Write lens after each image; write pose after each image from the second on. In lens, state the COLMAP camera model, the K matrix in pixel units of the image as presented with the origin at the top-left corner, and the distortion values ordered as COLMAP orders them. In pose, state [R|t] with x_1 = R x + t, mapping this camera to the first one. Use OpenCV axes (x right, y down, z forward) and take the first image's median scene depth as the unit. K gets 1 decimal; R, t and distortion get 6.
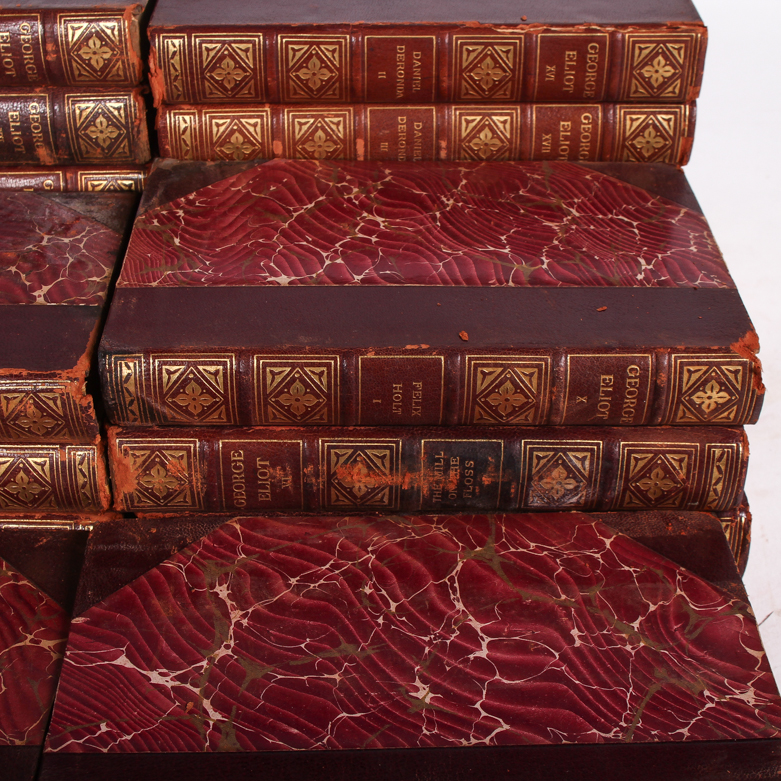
lens RADIAL K [[1315.7, 0, 394.1], [0, 1315.7, 386.9], [0, 0, 1]] dist [-0.085967, 0.000000]
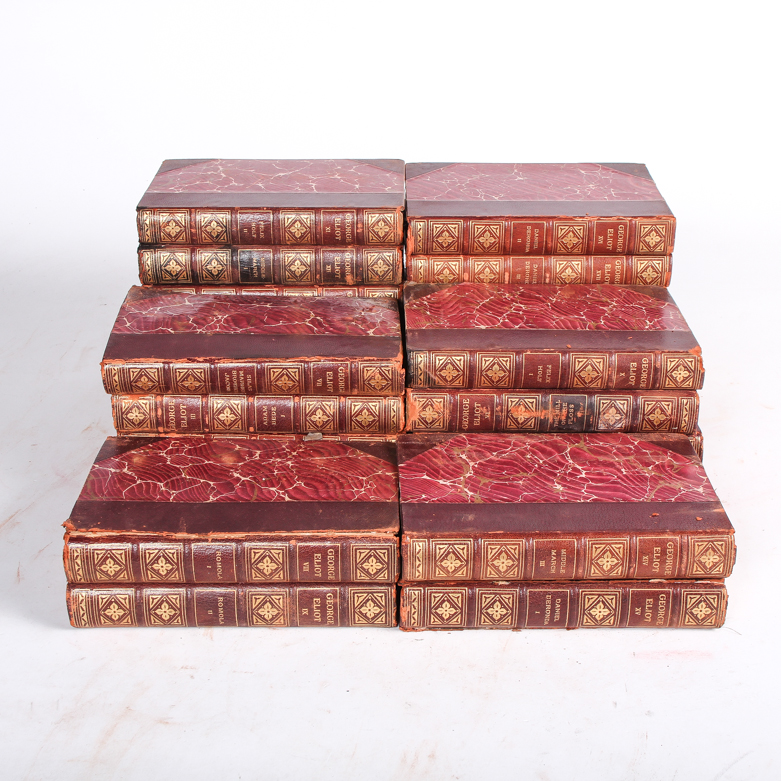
lens RADIAL K [[1315.7, 0, 391.5], [0, 1315.7, 393.8], [0, 0, 1]] dist [-0.085967, 0.000000]
pose [[0.999975, 0.003108, -0.006284, -0.224377], [-0.004188, 0.983670, -0.179930, 0.424669], [0.005622, 0.179952, 0.983659, -1.133177]]
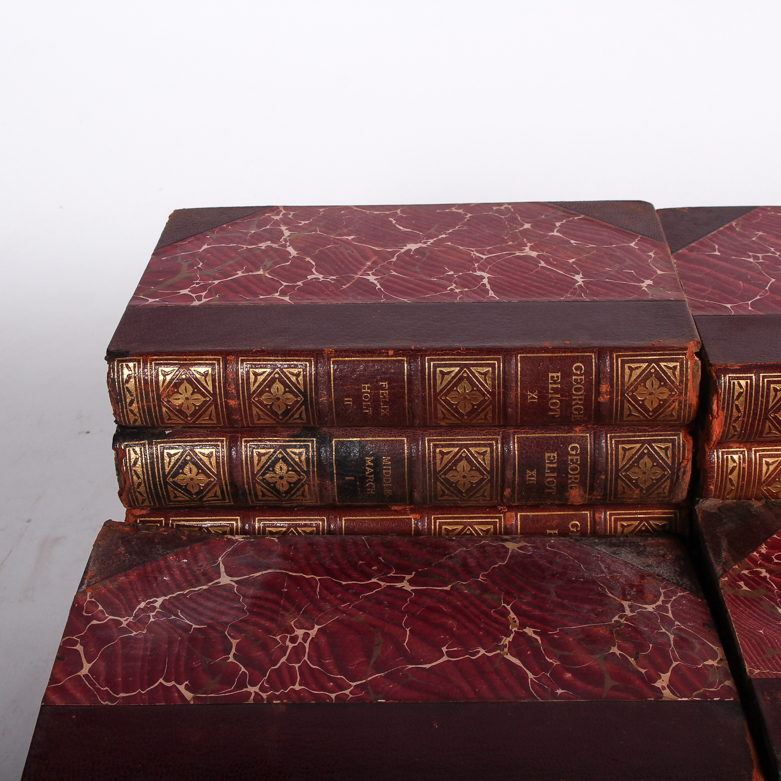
lens RADIAL K [[1315.7, 0, 389.7], [0, 1315.7, 390.5], [0, 0, 1]] dist [-0.085967, 0.000000]
pose [[0.998870, -0.011899, -0.046020, -0.419697], [0.006659, 0.993643, -0.112380, -0.174880], [0.047065, 0.111946, 0.992599, 0.075639]]
